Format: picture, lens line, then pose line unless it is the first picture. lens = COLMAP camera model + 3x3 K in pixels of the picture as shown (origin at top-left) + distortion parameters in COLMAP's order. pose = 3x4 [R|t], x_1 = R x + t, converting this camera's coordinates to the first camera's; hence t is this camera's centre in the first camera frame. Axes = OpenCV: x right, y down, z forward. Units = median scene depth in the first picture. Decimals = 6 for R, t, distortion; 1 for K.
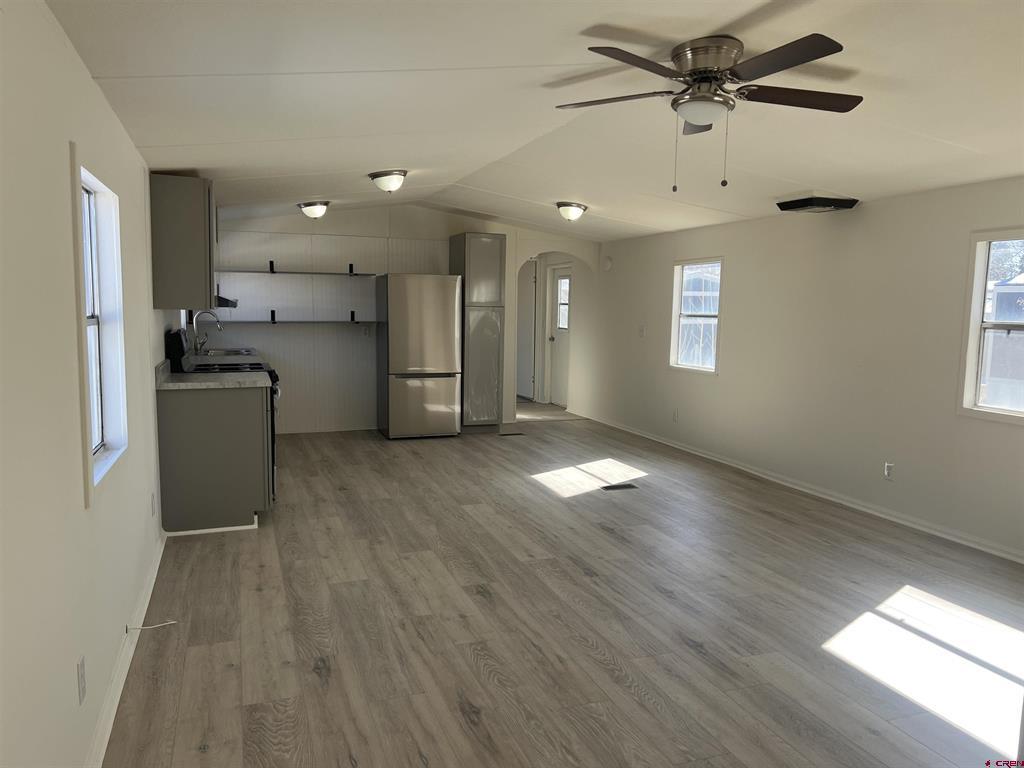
lens RADIAL K [[766.6, 0, 516.9], [0, 766.6, 385.0], [0, 0, 1]] dist [0.091076, -0.103174]
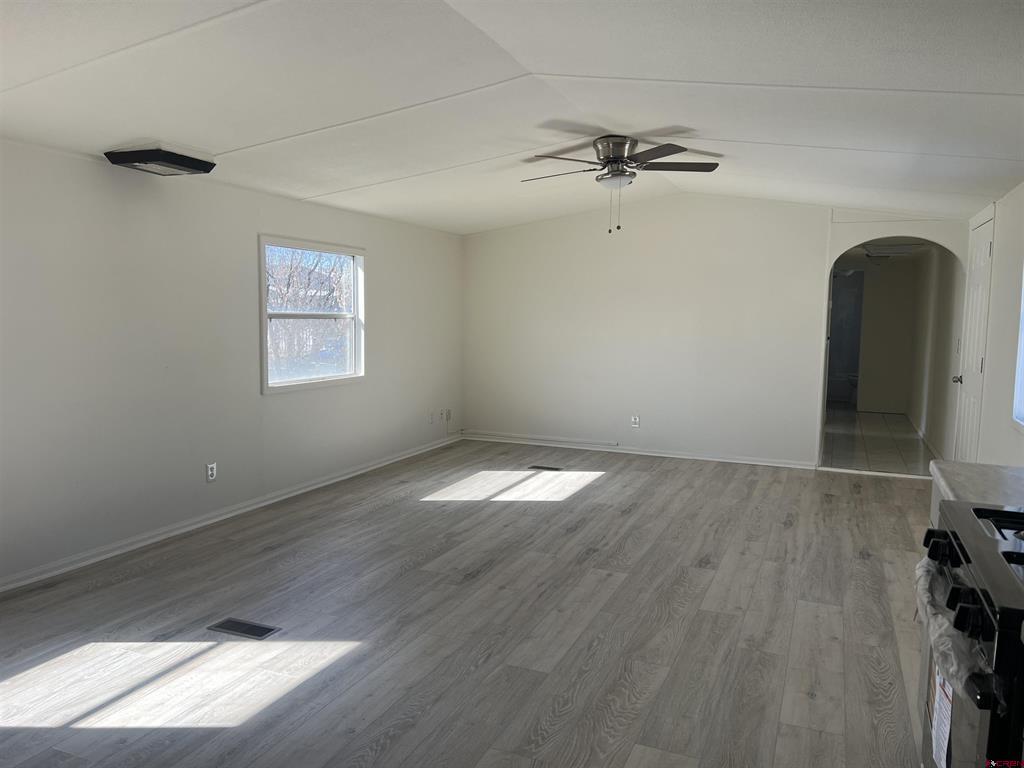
lens RADIAL K [[766.6, 0, 516.9], [0, 766.6, 385.0], [0, 0, 1]] dist [0.091076, -0.103174]
pose [[-0.736402, -0.090829, 0.670419, -0.535269], [0.043929, 0.982436, 0.181354, -0.189972], [-0.675116, 0.163000, -0.719478, 1.810454]]
